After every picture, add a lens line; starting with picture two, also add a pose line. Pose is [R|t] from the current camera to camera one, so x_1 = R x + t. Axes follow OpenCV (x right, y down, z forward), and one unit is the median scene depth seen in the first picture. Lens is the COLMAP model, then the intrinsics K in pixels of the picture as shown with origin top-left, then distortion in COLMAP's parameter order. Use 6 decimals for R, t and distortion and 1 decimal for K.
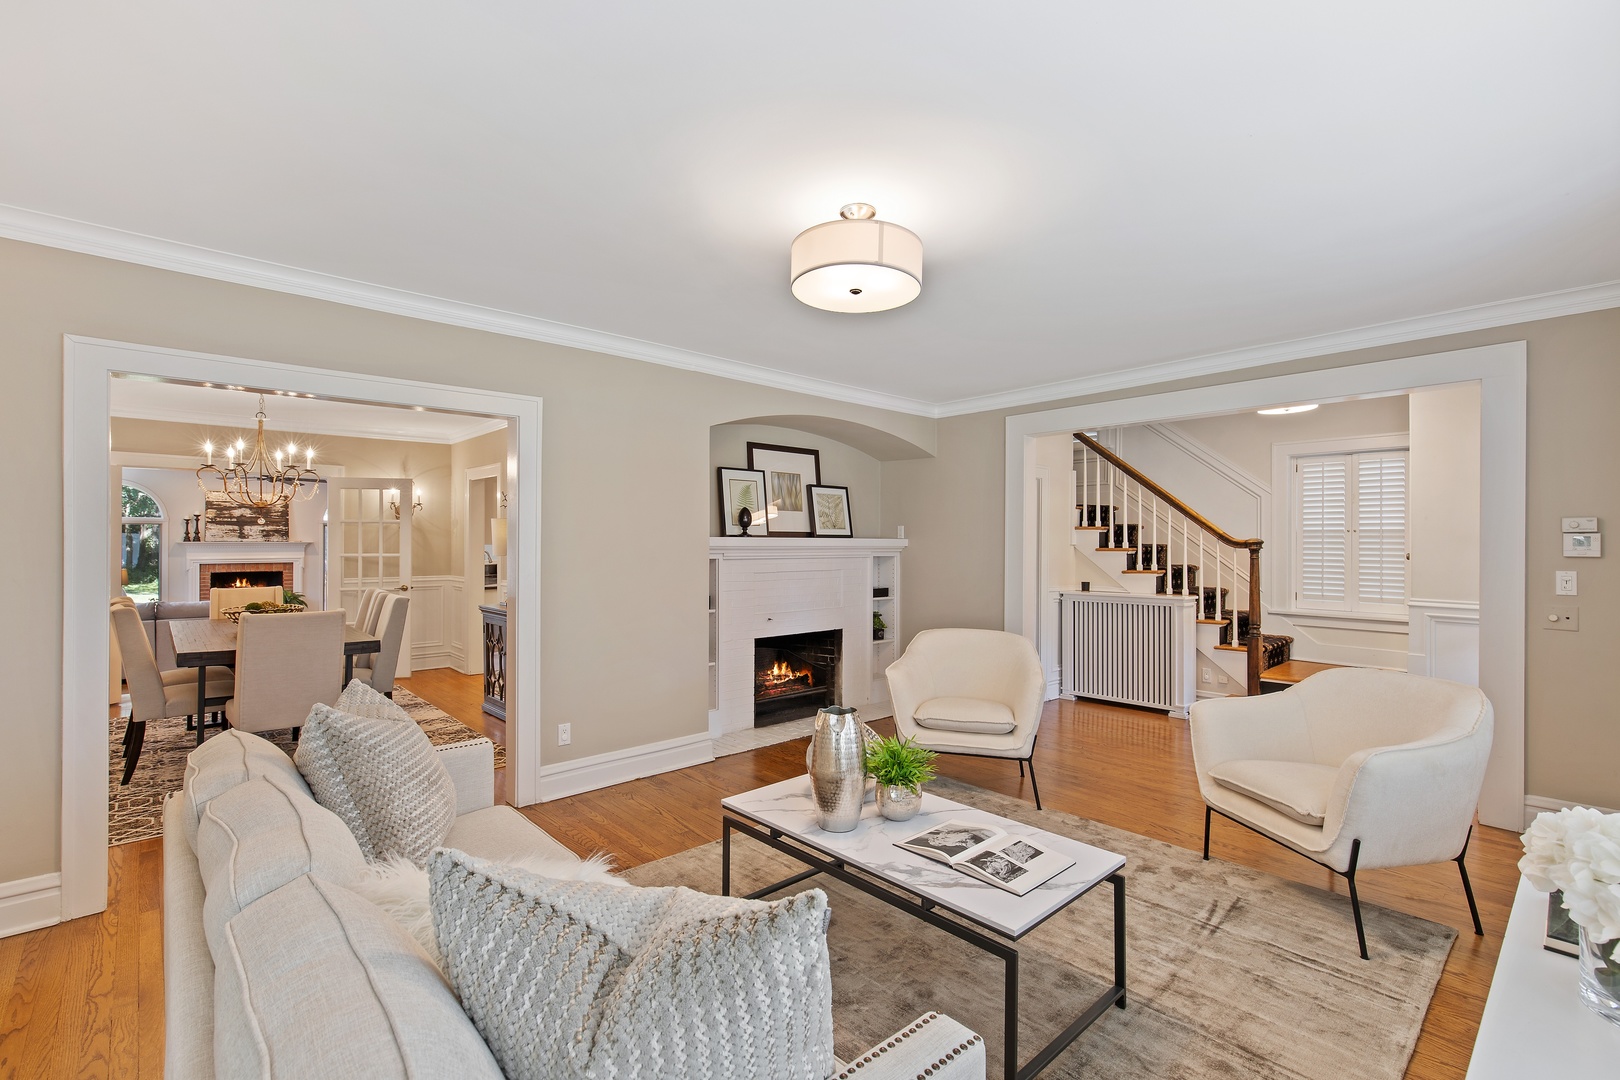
lens RADIAL K [[713.7, 0, 808.4], [0, 713.7, 540.6], [0, 0, 1]] dist [0.002795, 0.000072]
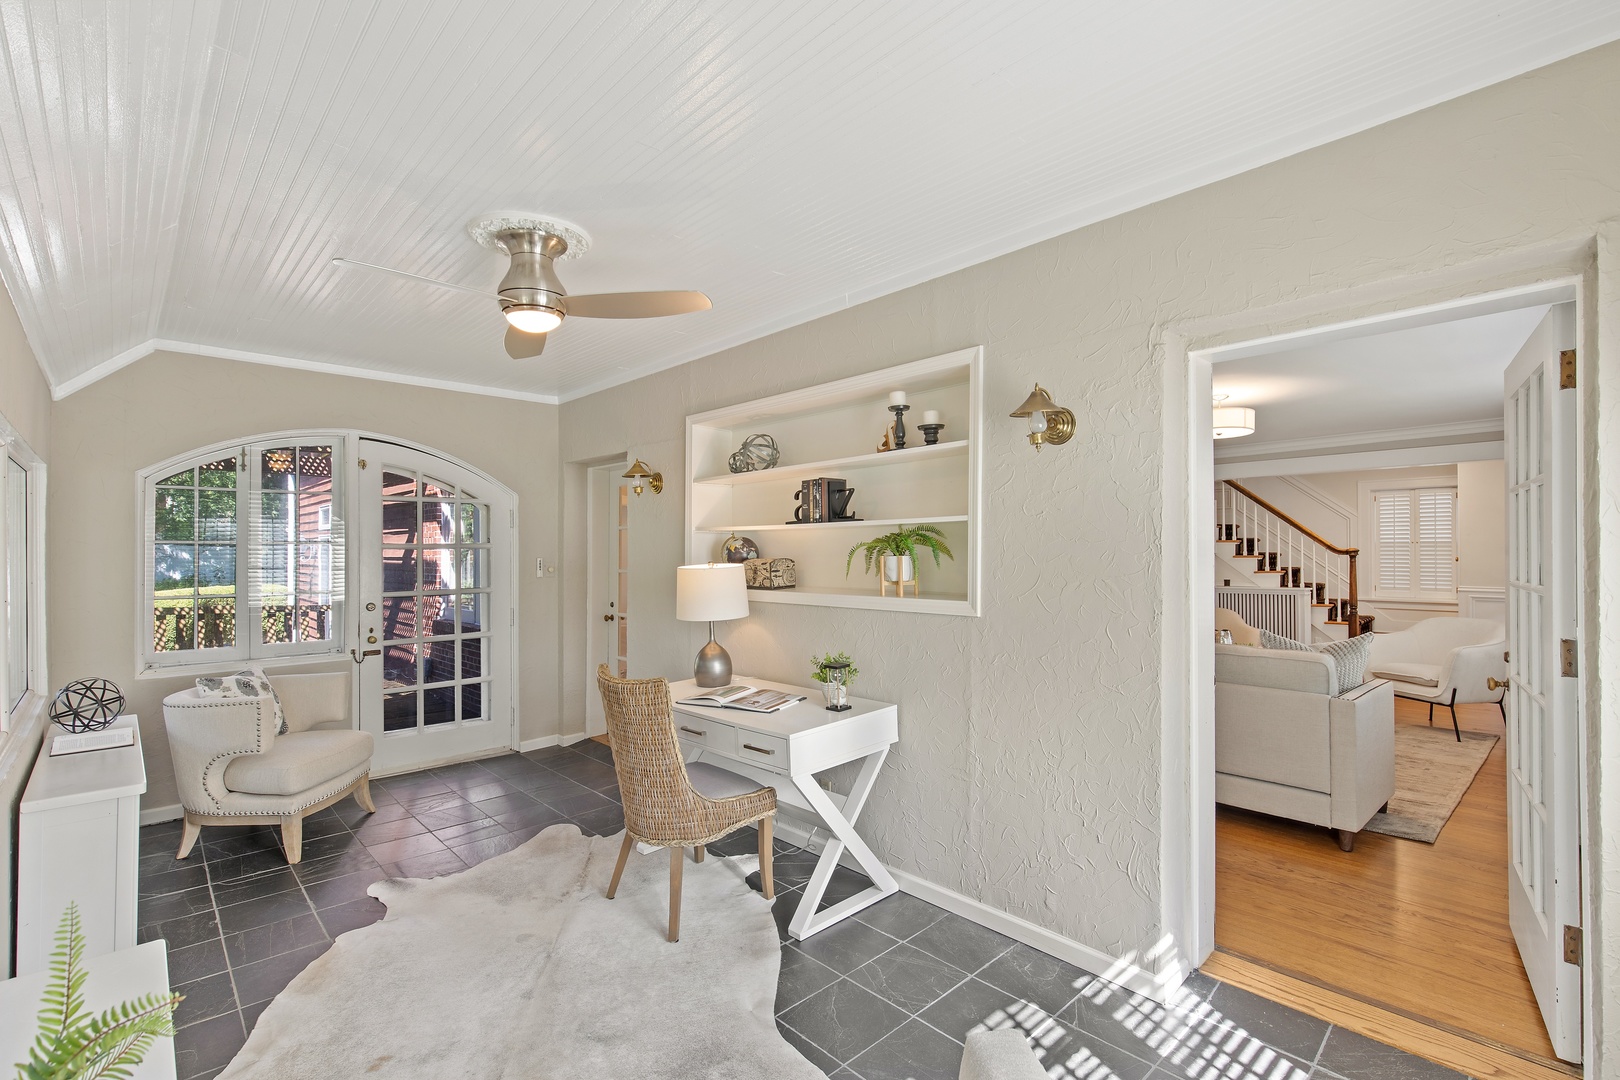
lens RADIAL K [[756.3, 0, 812.0], [0, 756.3, 541.9], [0, 0, 1]] dist [0.003593, 0.000067]
pose [[0.999693, -0.006677, 0.023873, -0.504657], [0.006921, 0.999924, -0.010183, -0.007348], [-0.023804, 0.010345, 0.999663, -0.514271]]
